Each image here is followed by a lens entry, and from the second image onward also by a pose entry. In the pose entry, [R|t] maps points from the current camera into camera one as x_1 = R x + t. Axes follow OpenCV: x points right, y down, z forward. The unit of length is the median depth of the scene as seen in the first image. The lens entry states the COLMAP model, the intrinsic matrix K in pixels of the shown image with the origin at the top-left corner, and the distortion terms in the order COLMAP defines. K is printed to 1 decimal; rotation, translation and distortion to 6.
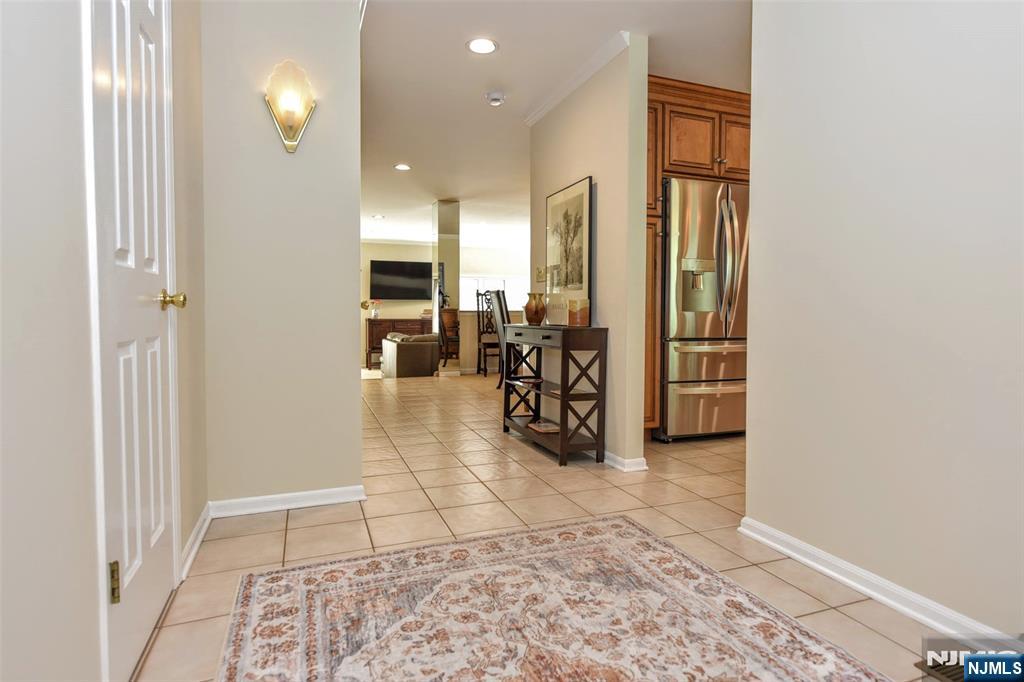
lens RADIAL K [[546.6, 0, 512.0], [0, 546.6, 341.0], [0, 0, 1]] dist [-0.001710, -0.000307]
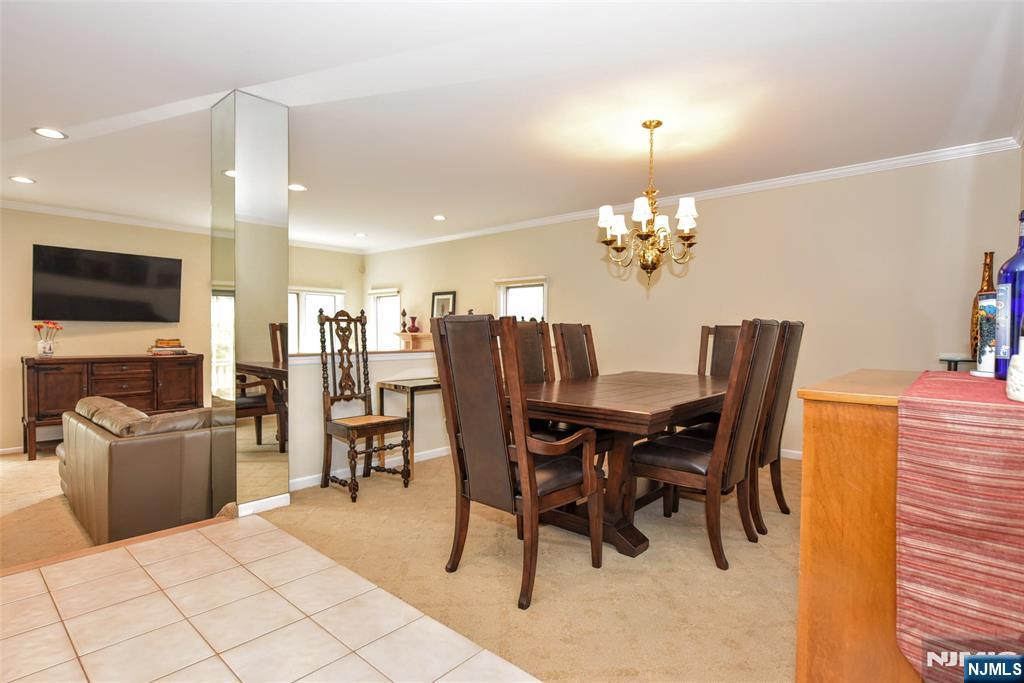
lens RADIAL K [[527.4, 0, 512.0], [0, 527.4, 341.5], [0, 0, 1]] dist [0.001191, 0.000371]
pose [[0.890177, -0.009324, 0.455519, -0.123597], [0.021078, 0.999563, -0.020731, -0.052754], [-0.455126, 0.028056, 0.889985, 0.516957]]
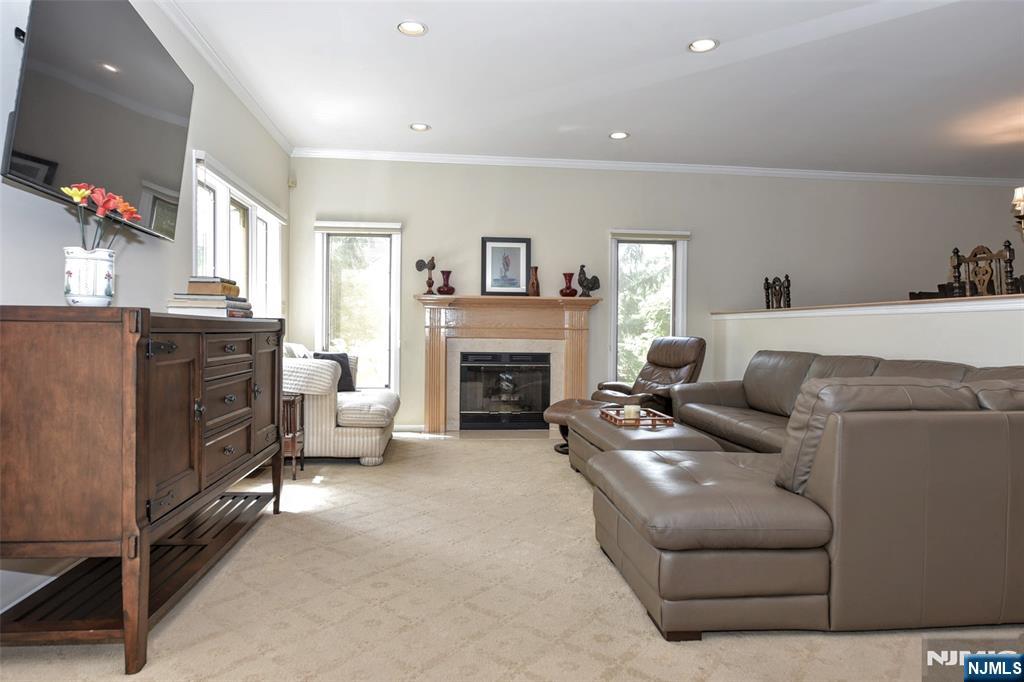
lens RADIAL K [[610.7, 0, 501.0], [0, 610.7, 340.4], [0, 0, 1]] dist [-0.001724, 0.000201]
pose [[0.273159, -0.018376, 0.961793, -0.547303], [0.032329, 0.999428, 0.009913, -0.044137], [-0.961426, 0.028386, 0.273596, 1.238390]]
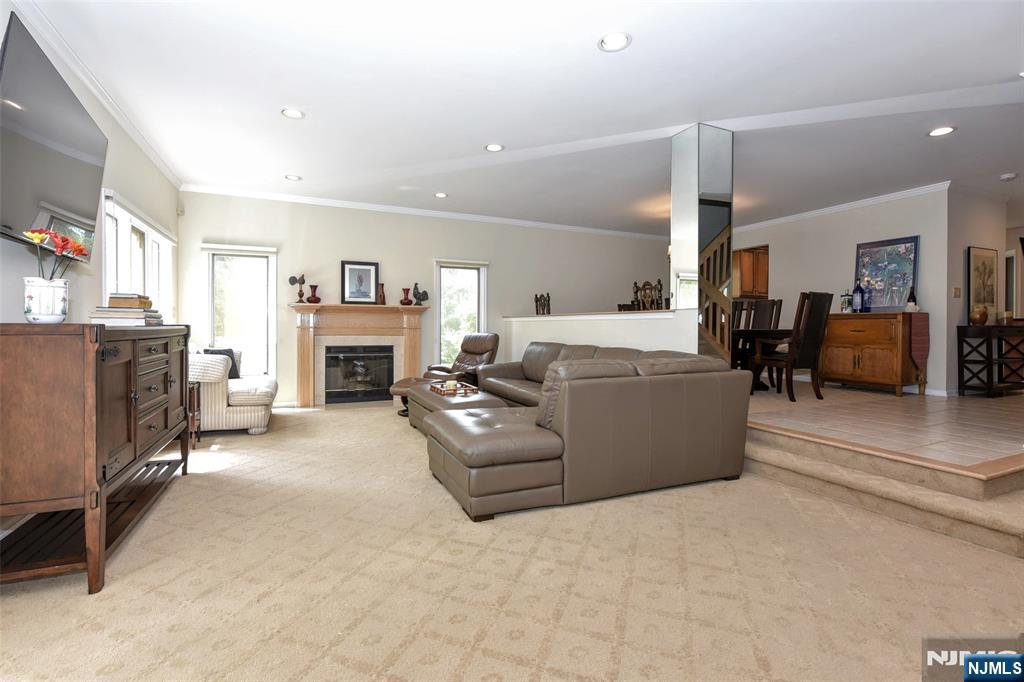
lens RADIAL K [[468.7, 0, 493.0], [0, 468.7, 327.0], [0, 0, 1]] dist [-0.002577, -0.000401]
pose [[-0.026492, -0.009909, 0.999600, -0.619949], [0.036849, 0.999262, 0.010882, -0.053664], [-0.998970, 0.037123, -0.026108, 1.234908]]
